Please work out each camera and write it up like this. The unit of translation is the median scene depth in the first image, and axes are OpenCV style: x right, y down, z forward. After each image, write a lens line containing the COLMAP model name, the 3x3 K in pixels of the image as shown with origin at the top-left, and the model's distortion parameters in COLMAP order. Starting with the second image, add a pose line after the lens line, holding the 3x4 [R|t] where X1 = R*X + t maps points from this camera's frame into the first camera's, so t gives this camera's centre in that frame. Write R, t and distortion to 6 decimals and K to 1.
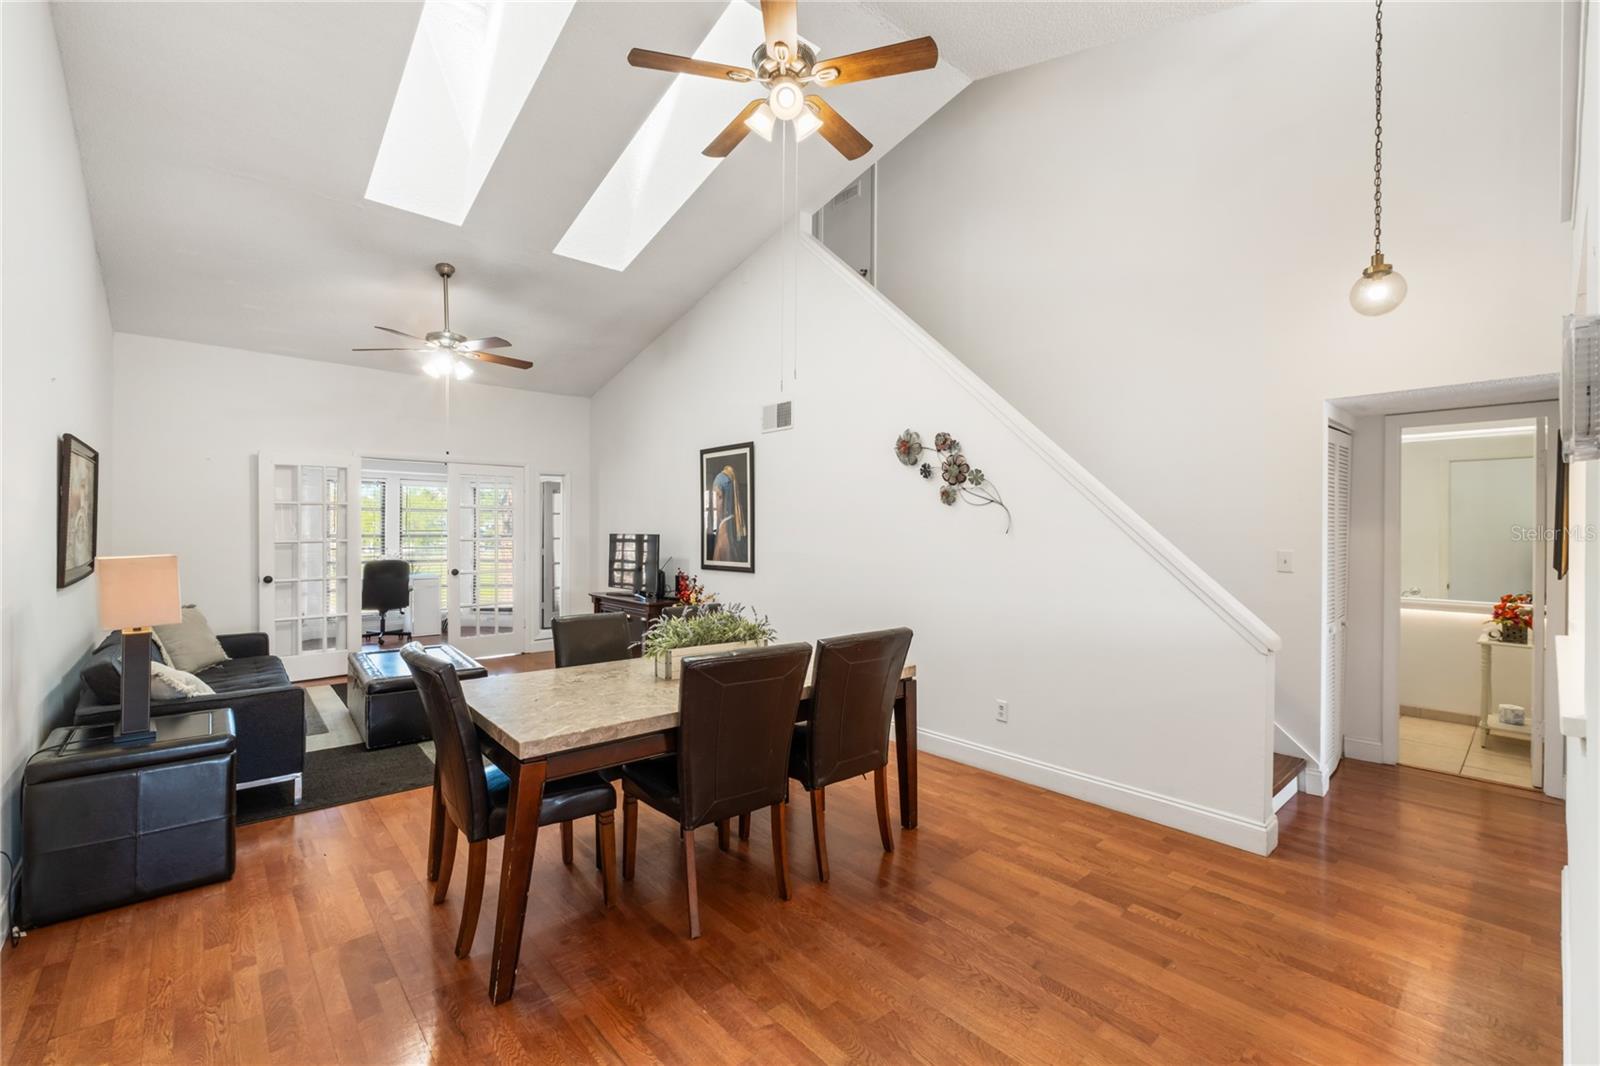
lens RADIAL K [[687.2, 0, 805.4], [0, 687.2, 530.8], [0, 0, 1]] dist [-0.000081, -0.000227]
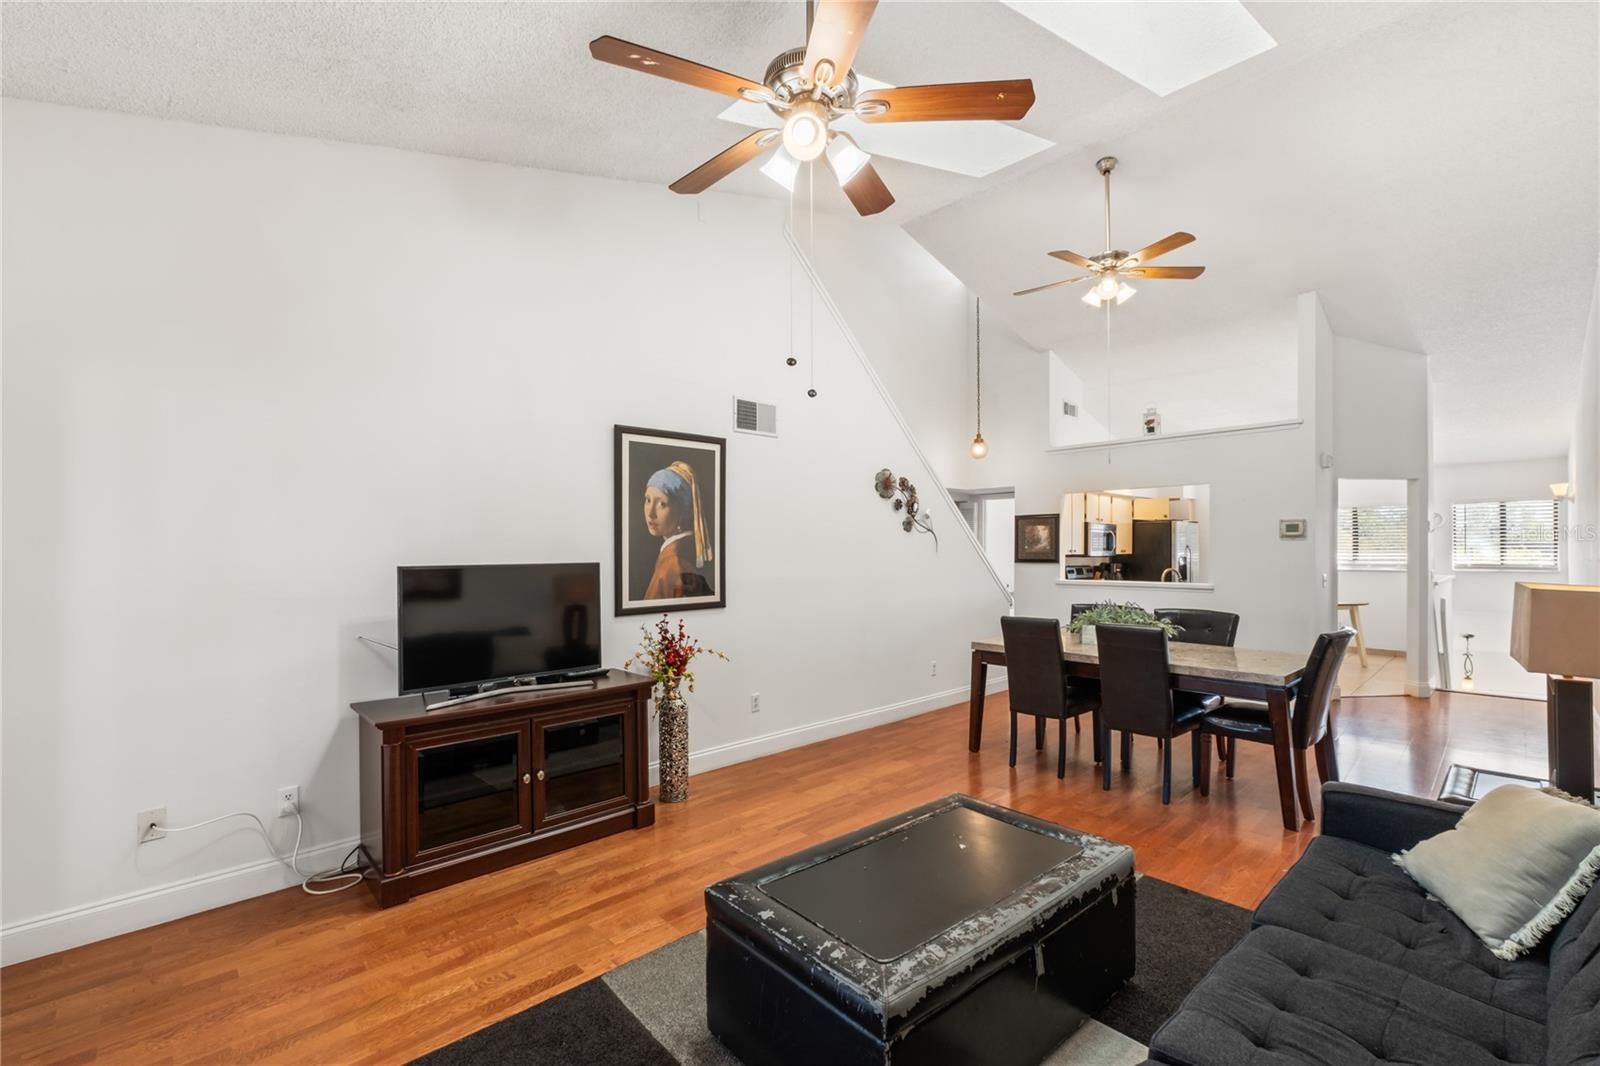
lens RADIAL K [[687.2, 0, 797.2], [0, 687.2, 542.2], [0, 0, 1]] dist [-0.000081, -0.000227]
pose [[-0.033795, -0.005512, 0.999414, -0.850695], [-0.003630, 0.999979, 0.005393, -0.016968], [-0.999422, -0.003446, -0.033814, 0.935986]]
